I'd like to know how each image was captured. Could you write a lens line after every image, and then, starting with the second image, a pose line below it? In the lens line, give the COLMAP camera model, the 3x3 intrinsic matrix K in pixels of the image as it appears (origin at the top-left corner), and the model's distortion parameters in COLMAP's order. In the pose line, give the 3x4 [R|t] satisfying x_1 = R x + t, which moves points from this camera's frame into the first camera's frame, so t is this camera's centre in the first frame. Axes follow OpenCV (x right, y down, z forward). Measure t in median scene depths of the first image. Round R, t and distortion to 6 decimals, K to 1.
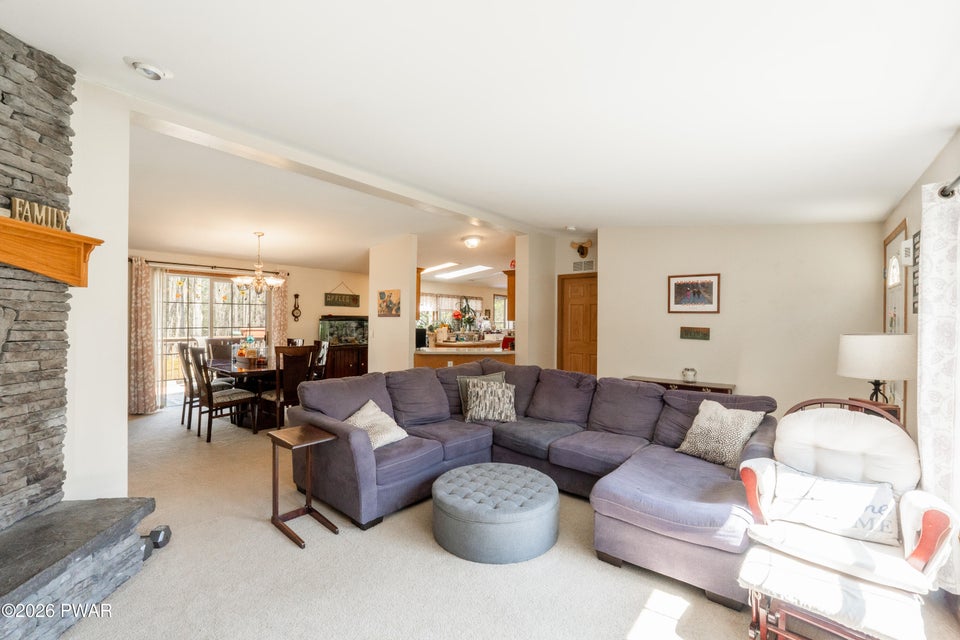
lens RADIAL K [[410.8, 0, 482.3], [0, 410.8, 320.5], [0, 0, 1]] dist [-0.002381, -0.000380]
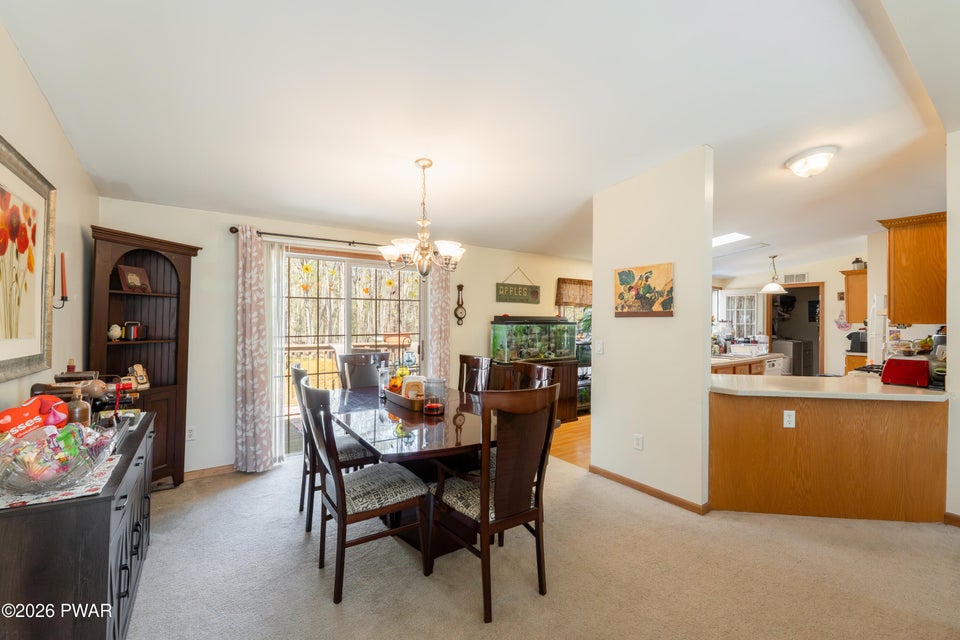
lens RADIAL K [[401.0, 0, 477.2], [0, 401.0, 321.5], [0, 0, 1]] dist [-0.001892, -0.000334]
pose [[0.959372, -0.003869, -0.282118, -0.292698], [0.003407, 0.999992, -0.002129, -0.002957], [0.282124, 0.001081, 0.959377, 0.459821]]
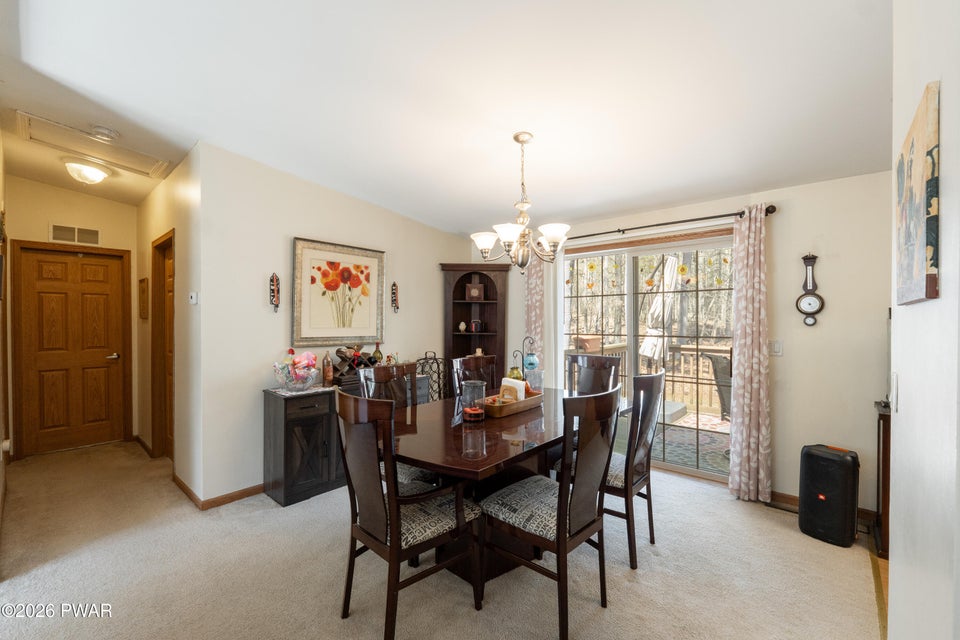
lens RADIAL K [[410.8, 0, 482.3], [0, 410.8, 320.5], [0, 0, 1]] dist [-0.002381, -0.000380]
pose [[-0.061653, -0.003578, -0.998091, -0.066105], [-0.002479, 0.999991, -0.003431, -0.001397], [0.998095, 0.002263, -0.061661, 0.874078]]
